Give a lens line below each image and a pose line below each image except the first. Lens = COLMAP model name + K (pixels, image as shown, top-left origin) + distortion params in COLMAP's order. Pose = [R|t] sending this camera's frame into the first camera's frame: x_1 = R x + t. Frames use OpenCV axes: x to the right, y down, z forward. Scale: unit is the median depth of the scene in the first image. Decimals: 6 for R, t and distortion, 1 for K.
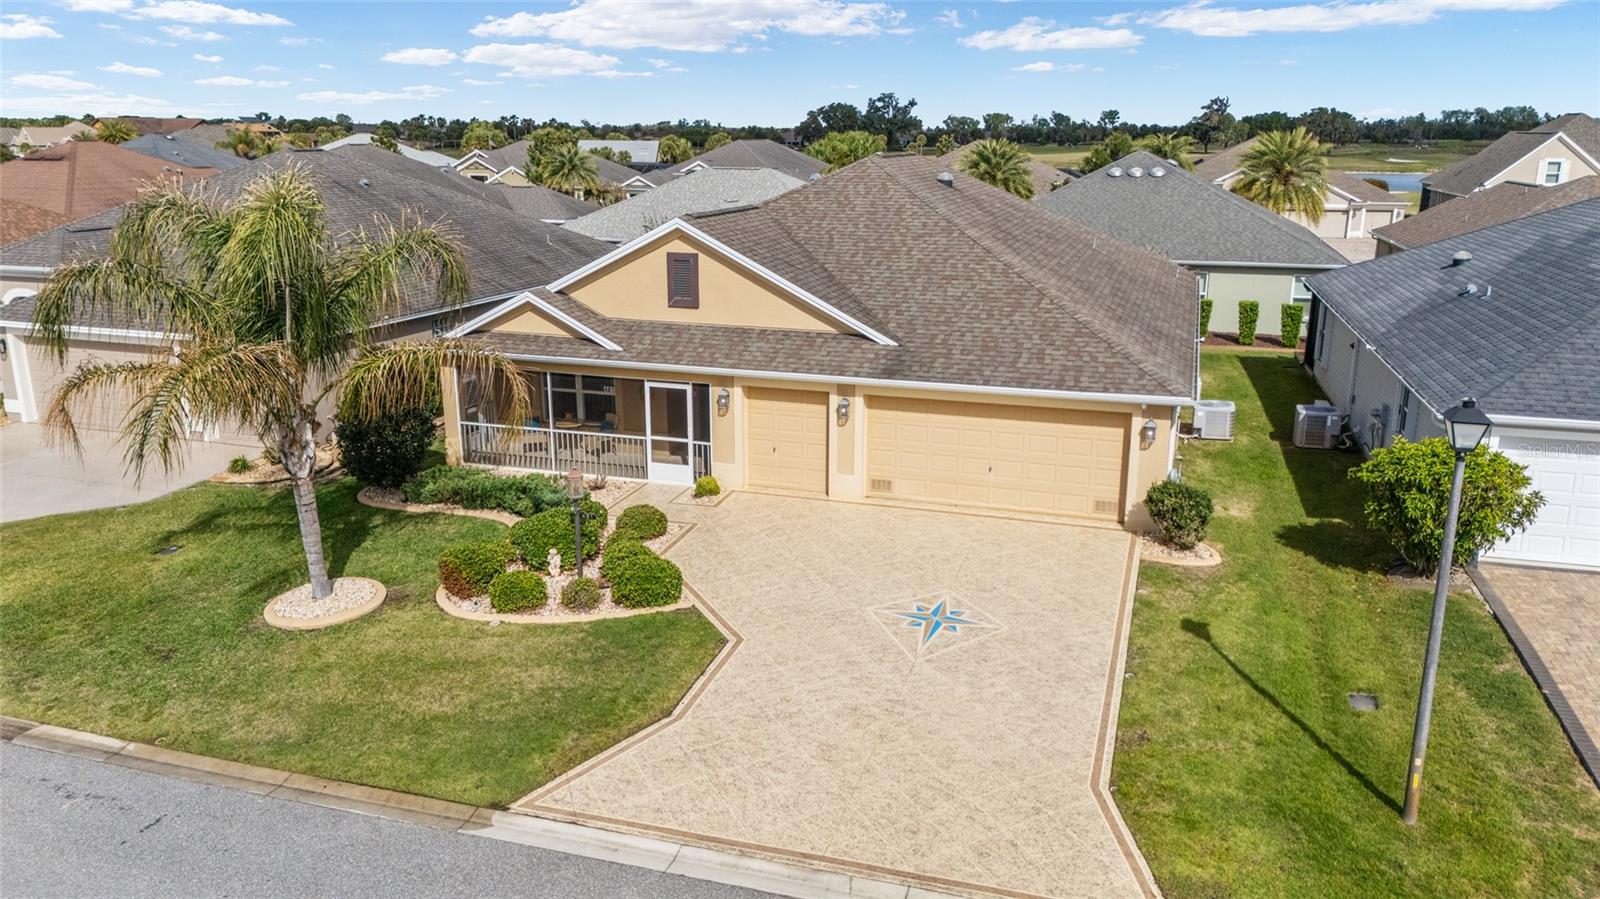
lens RADIAL K [[1162.9, 0, 800.7], [0, 1162.9, 461.0], [0, 0, 1]] dist [0.090536, -0.109011]
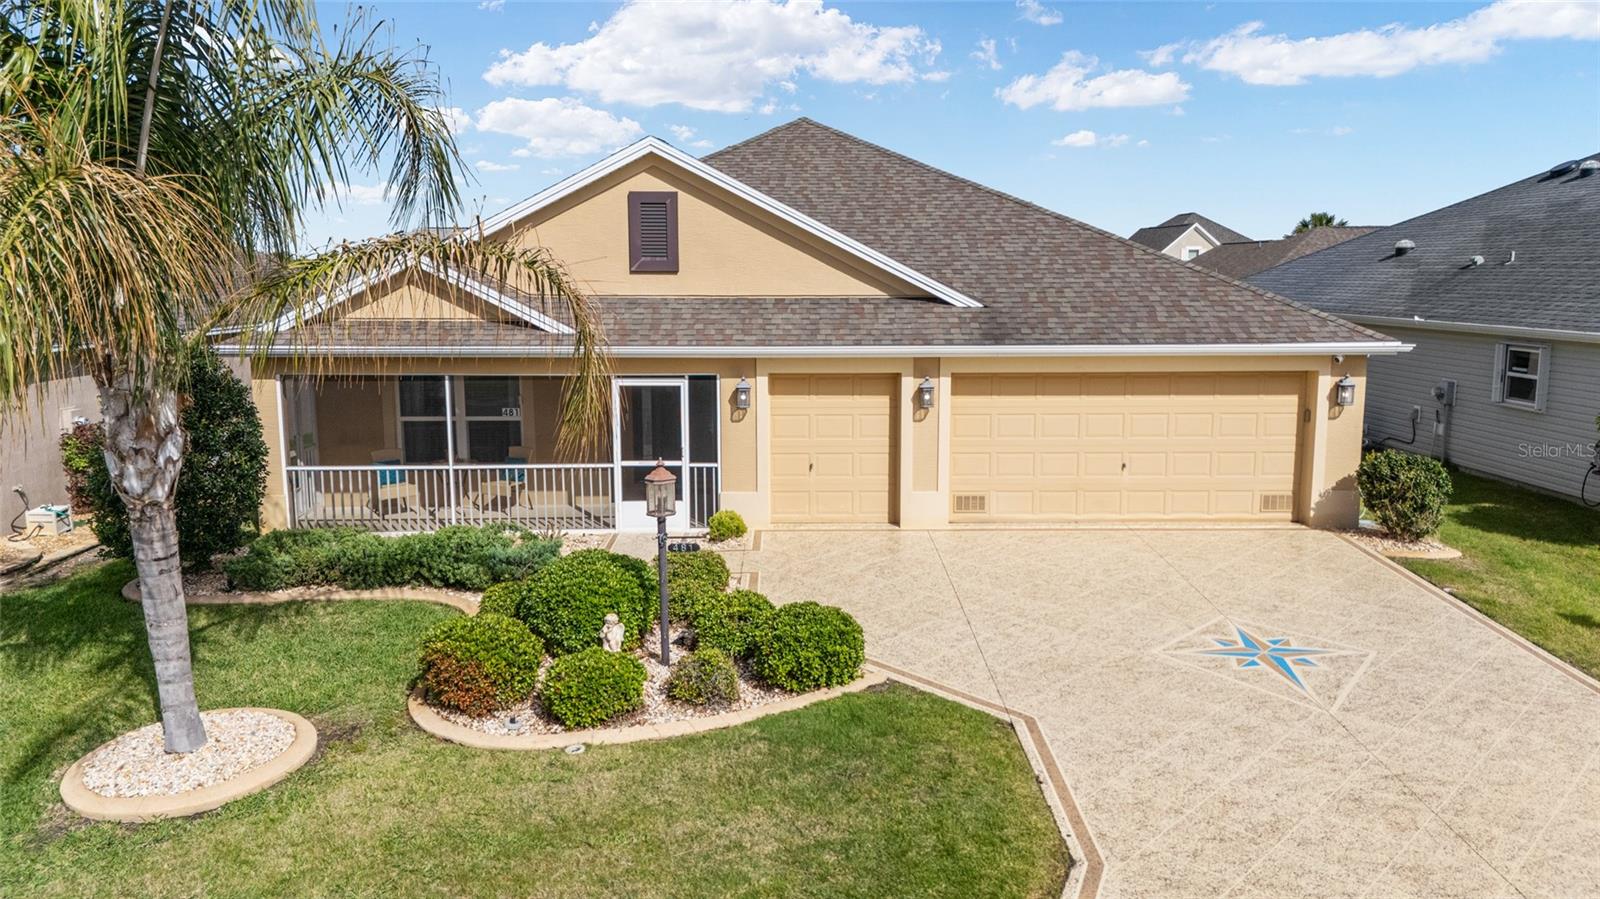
lens RADIAL K [[1176.2, 0, 800.0], [0, 1176.2, 449.5], [0, 0, 1]] dist [0.090264, -0.111972]
pose [[0.946084, -0.053289, 0.319508, -0.266679], [0.092019, 0.989952, -0.107366, 0.057667], [-0.310576, 0.130978, 0.941482, 0.361009]]
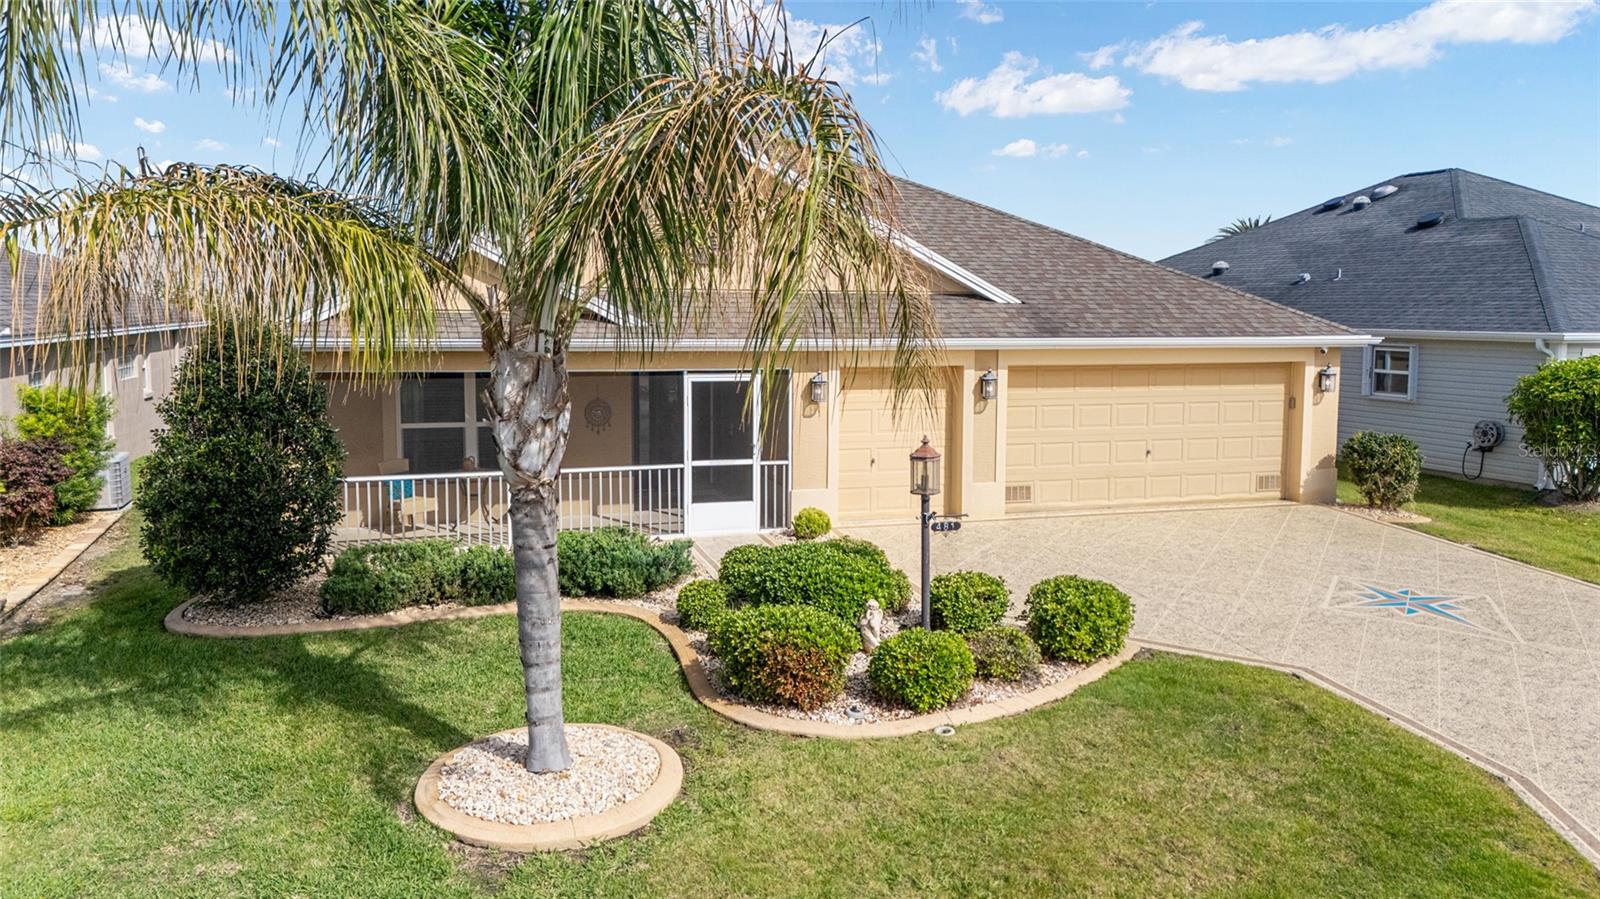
lens RADIAL K [[1200.9, 0, 797.4], [0, 1200.9, 401.1], [0, 0, 1]] dist [0.037492, -0.008656]
pose [[0.814727, -0.044864, 0.578107, -0.492029], [0.154161, 0.977879, -0.141372, 0.050832], [-0.558976, 0.204301, 0.803621, 0.476619]]
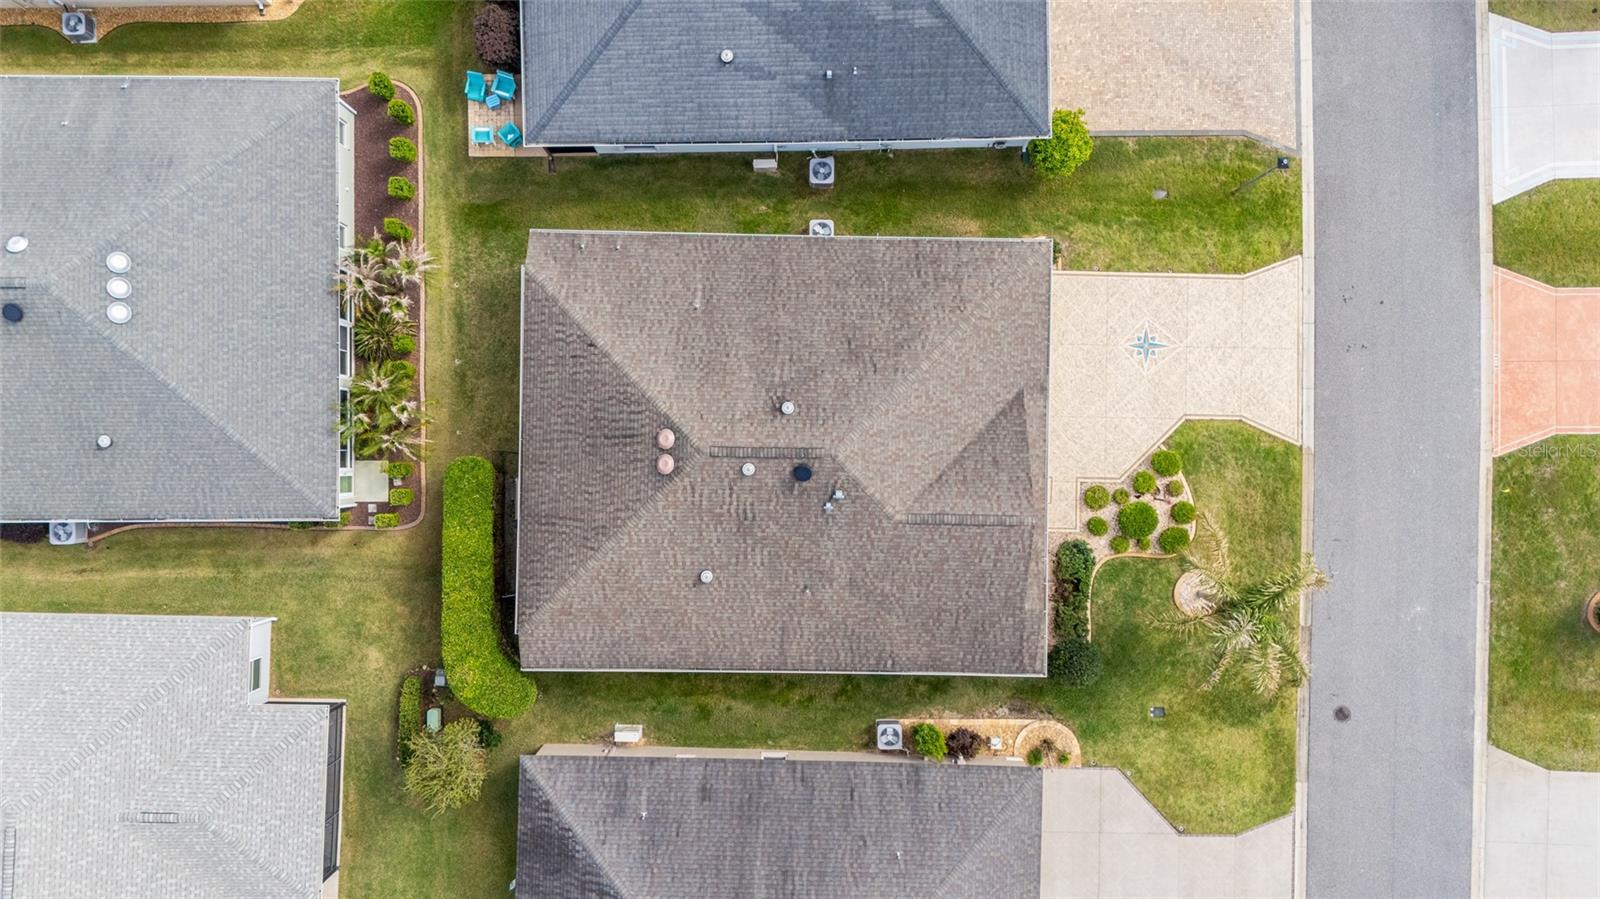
lens RADIAL K [[1176.2, 0, 800.0], [0, 1176.2, 449.5], [0, 0, 1]] dist [0.090264, -0.111972]
pose [[-0.299359, -0.954133, -0.003773, 0.109076], [0.237796, -0.078437, 0.968143, -2.033949], [-0.924033, 0.288926, 0.250369, 0.897452]]
